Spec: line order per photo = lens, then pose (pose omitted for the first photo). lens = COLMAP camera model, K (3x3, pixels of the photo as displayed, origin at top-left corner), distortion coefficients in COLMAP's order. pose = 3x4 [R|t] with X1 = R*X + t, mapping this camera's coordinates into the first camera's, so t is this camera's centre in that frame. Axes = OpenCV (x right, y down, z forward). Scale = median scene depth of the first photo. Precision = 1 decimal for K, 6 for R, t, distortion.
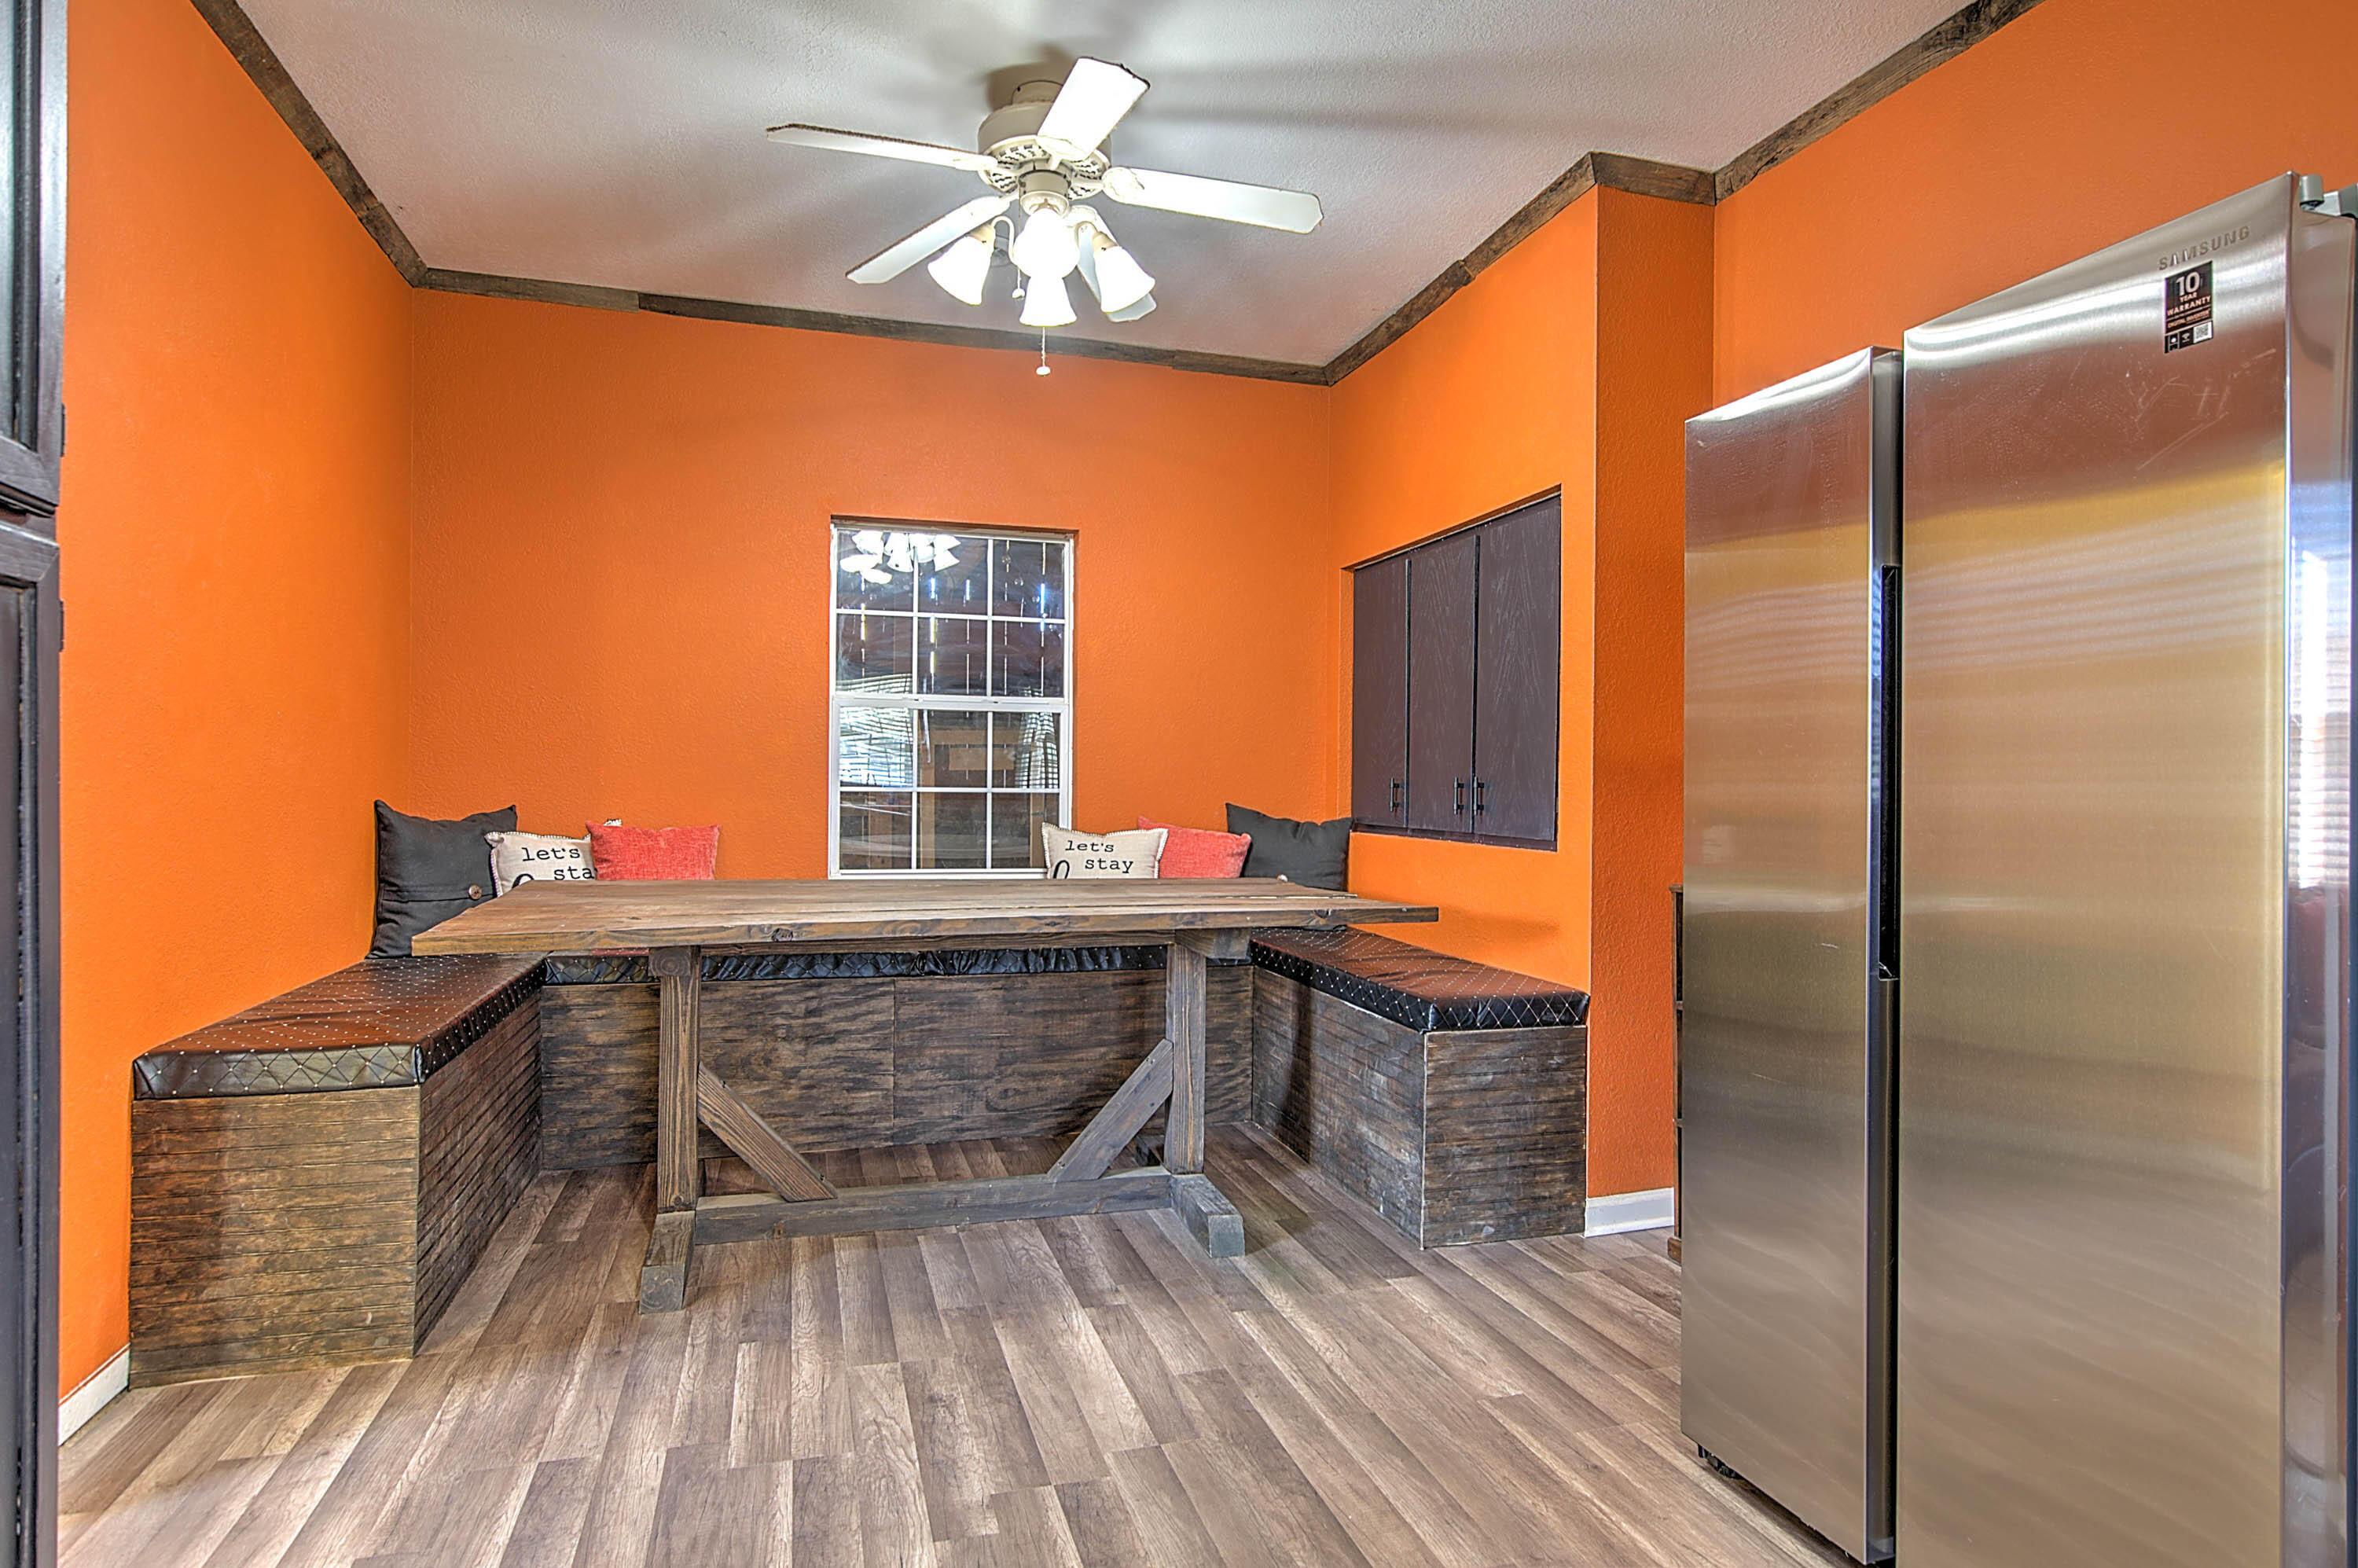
lens RADIAL K [[1249.1, 0, 1200.9], [0, 1249.1, 788.4], [0, 0, 1]] dist [-0.014242, 0.006214]
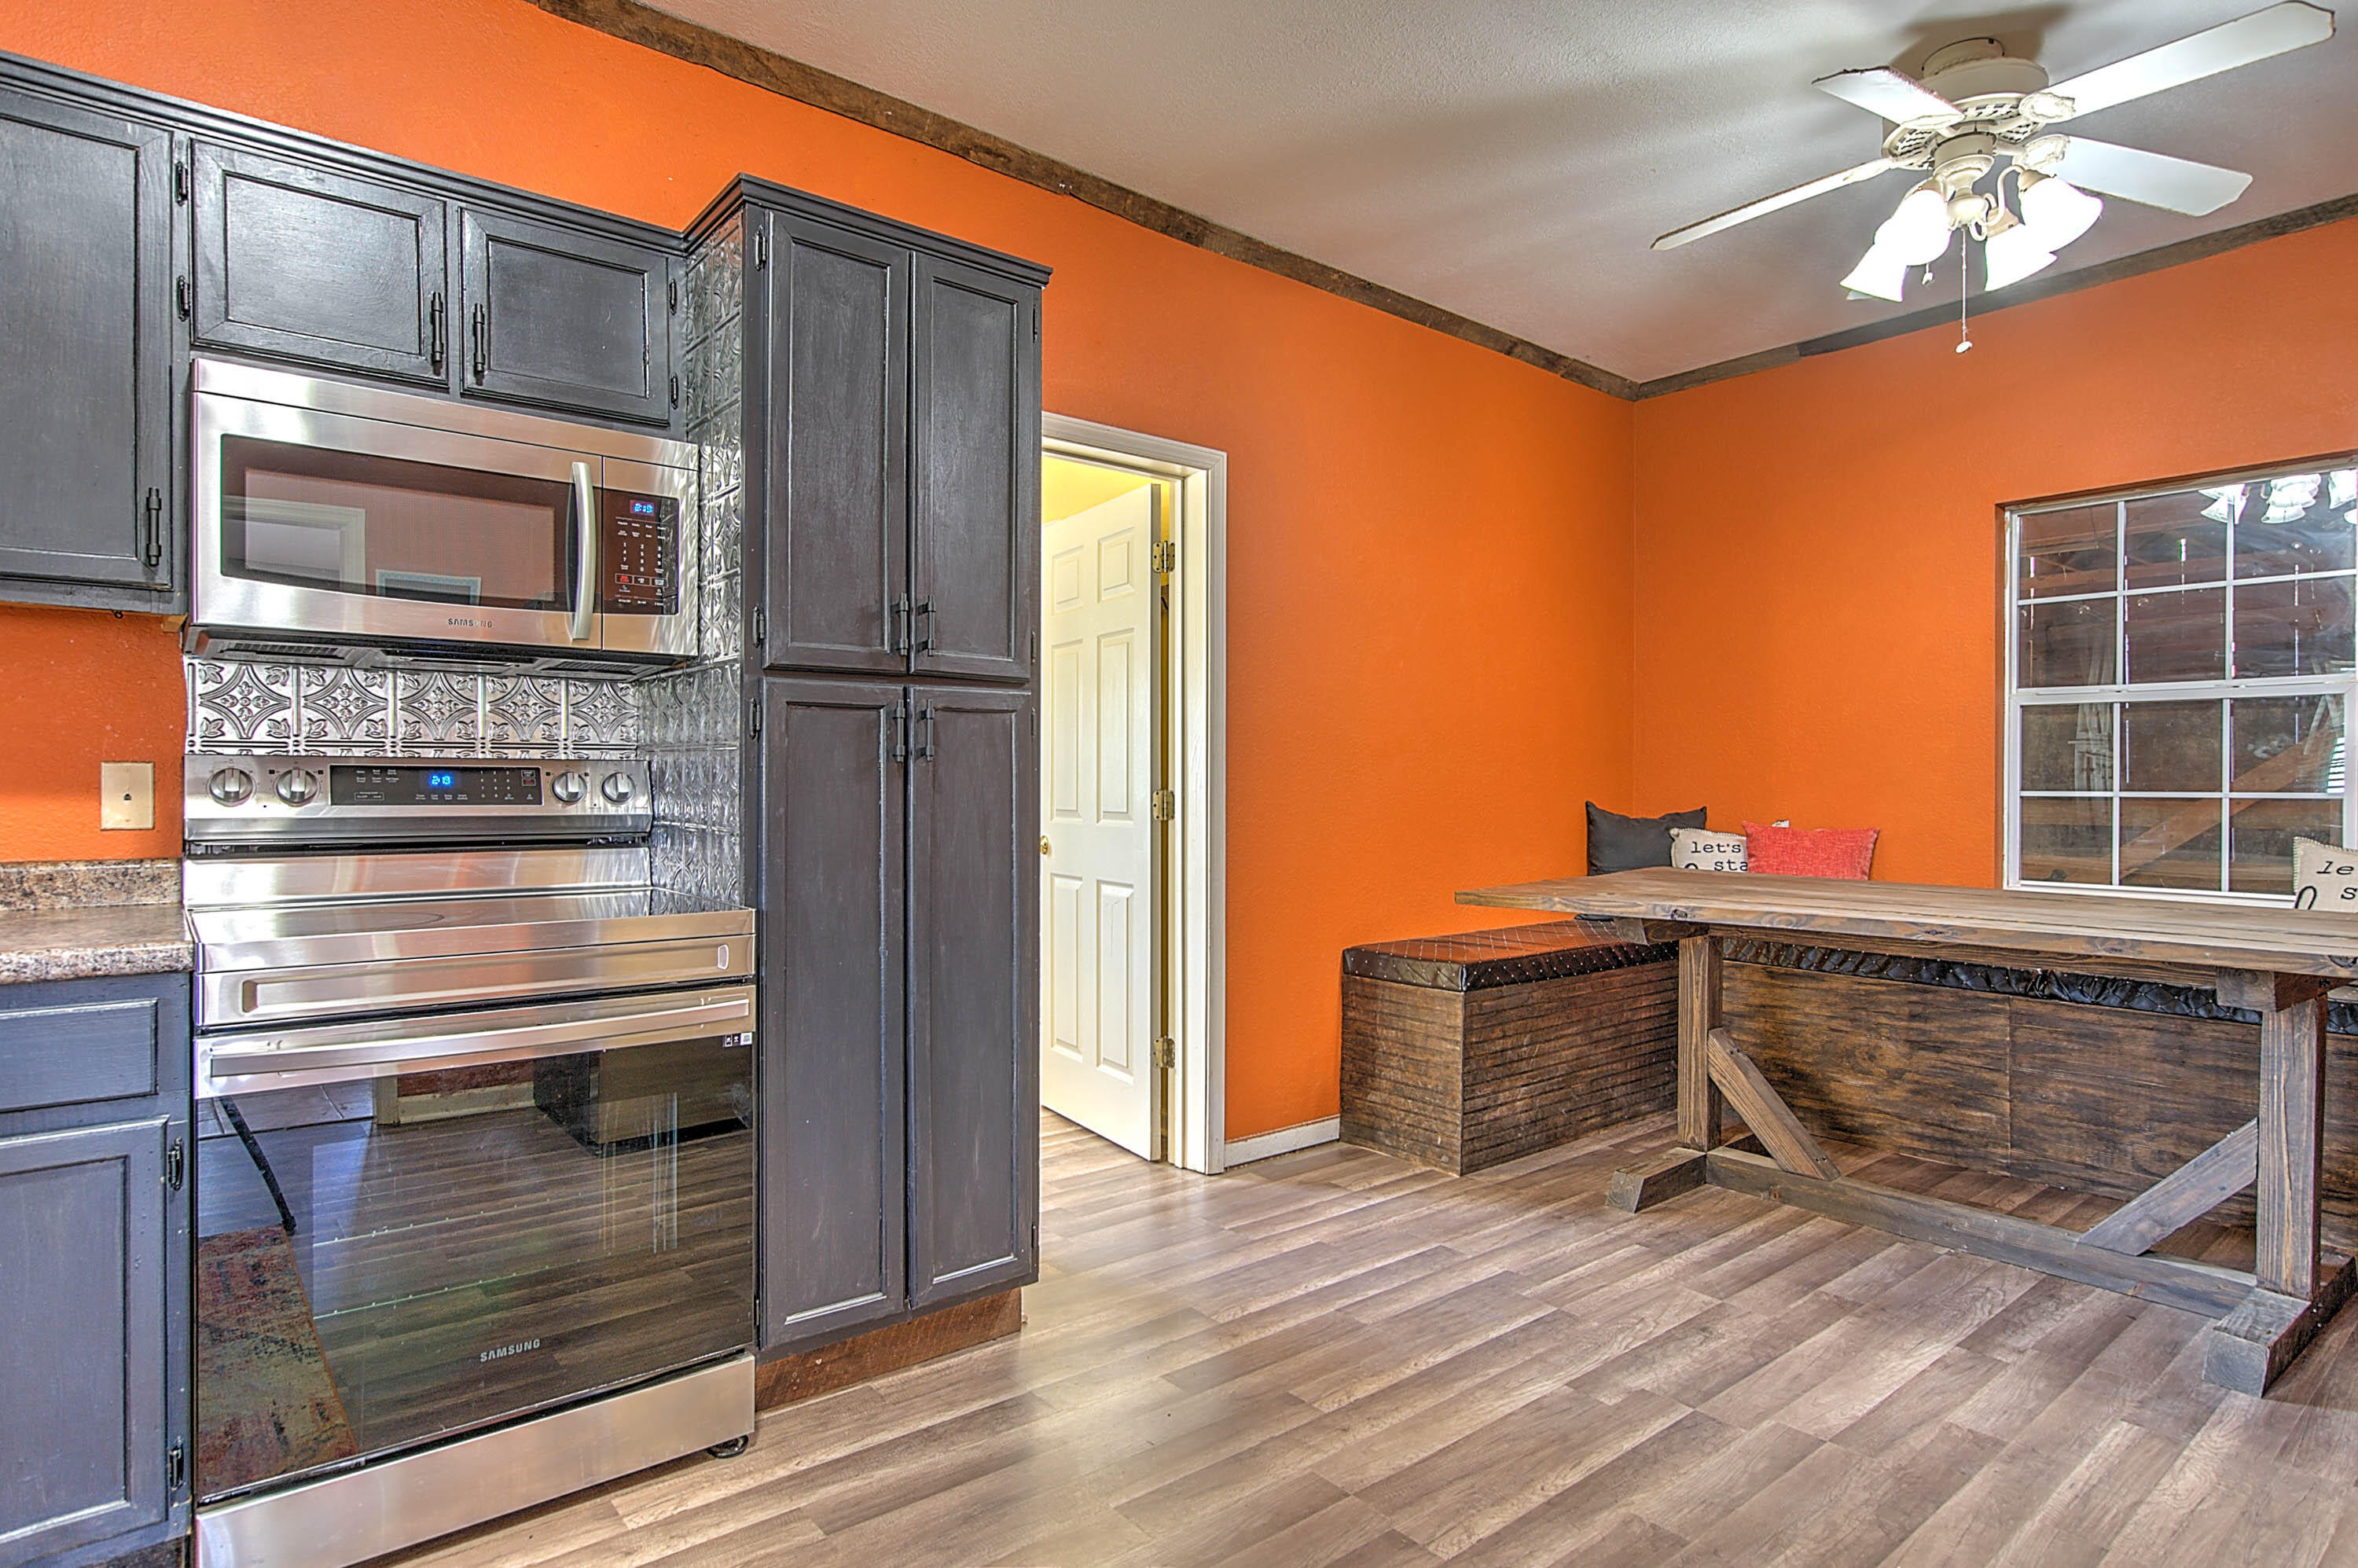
lens RADIAL K [[1249.1, 0, 1163.1], [0, 1249.1, 787.7], [0, 0, 1]] dist [-0.014242, 0.006214]
pose [[0.382029, -0.004502, -0.924139, 0.468889], [-0.000934, 0.999986, -0.005258, 0.002507], [0.924150, 0.002872, 0.382019, 0.078936]]
